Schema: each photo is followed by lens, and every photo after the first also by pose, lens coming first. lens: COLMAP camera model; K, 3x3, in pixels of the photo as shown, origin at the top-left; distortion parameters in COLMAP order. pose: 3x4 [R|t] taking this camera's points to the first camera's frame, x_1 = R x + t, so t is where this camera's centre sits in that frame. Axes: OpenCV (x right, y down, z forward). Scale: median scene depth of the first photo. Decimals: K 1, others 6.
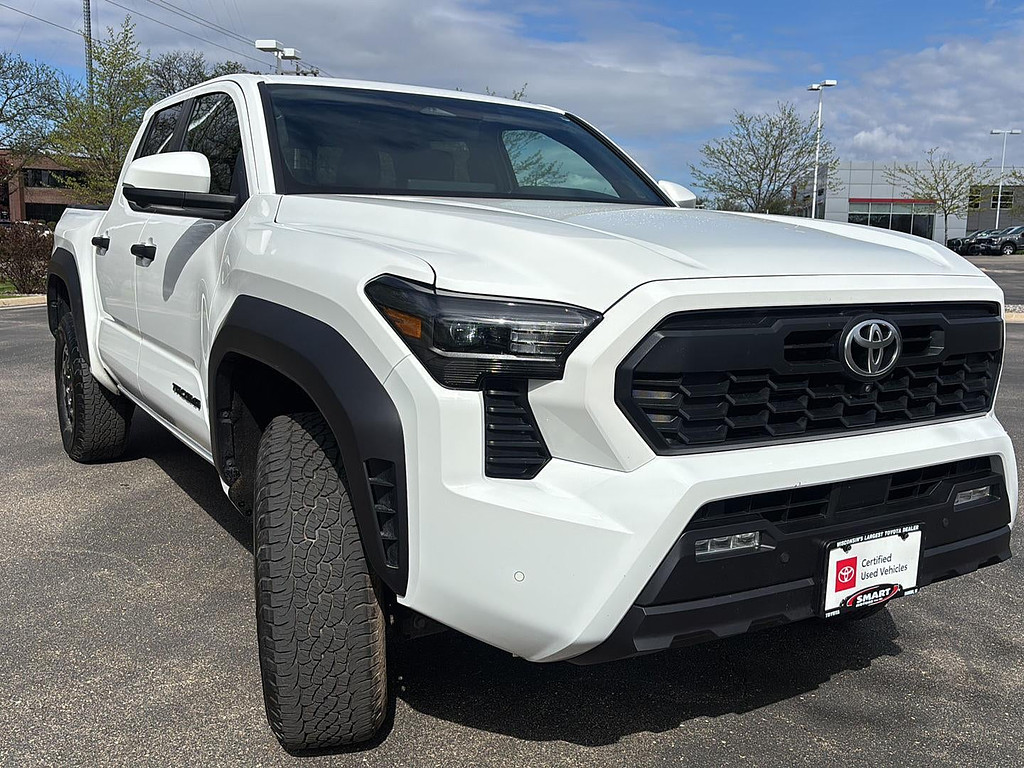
lens RADIAL K [[996.8, 0, 505.6], [0, 996.8, 382.9], [0, 0, 1]] dist [0.028466, 0.000000]
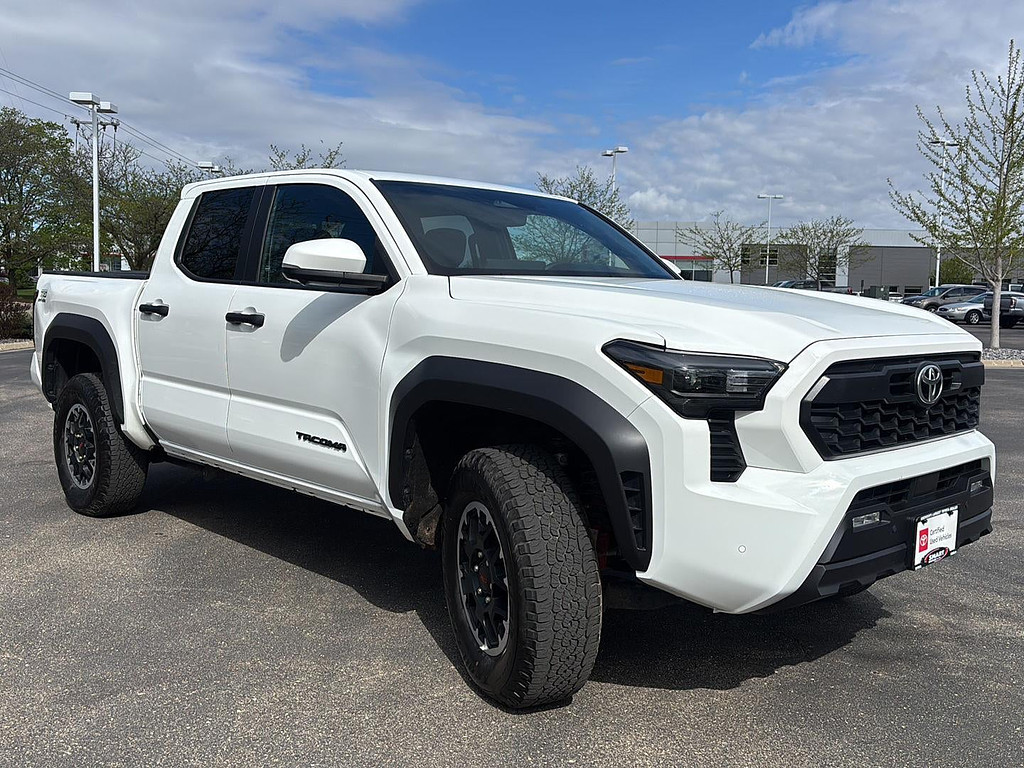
lens RADIAL K [[996.8, 0, 510.2], [0, 996.8, 387.8], [0, 0, 1]] dist [0.028466, 0.000000]
pose [[0.978763, -0.023997, 0.203585, -0.528054], [0.033757, 0.998434, -0.044602, 0.014671], [-0.202195, 0.050528, 0.978041, -0.306968]]
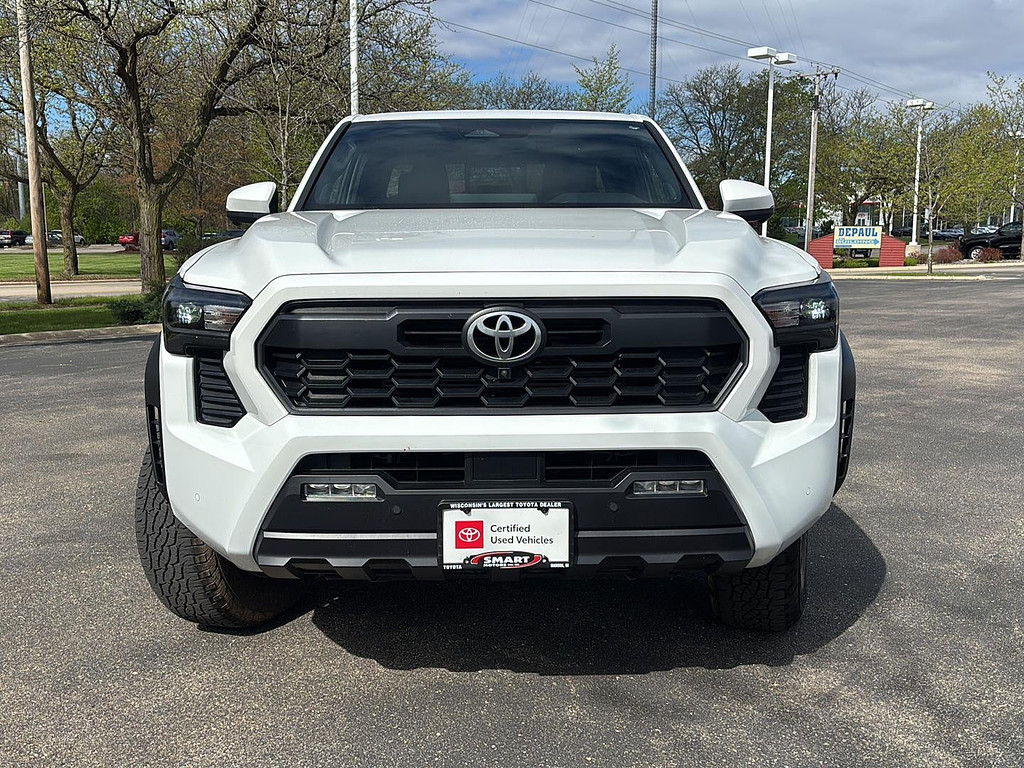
lens RADIAL K [[996.8, 0, 490.7], [0, 996.8, 364.5], [0, 0, 1]] dist [0.028466, 0.000000]
pose [[0.856406, 0.043368, -0.514479, 0.916910], [-0.055141, 0.998450, -0.007622, 0.005490], [0.513351, 0.034897, 0.857469, 0.034808]]
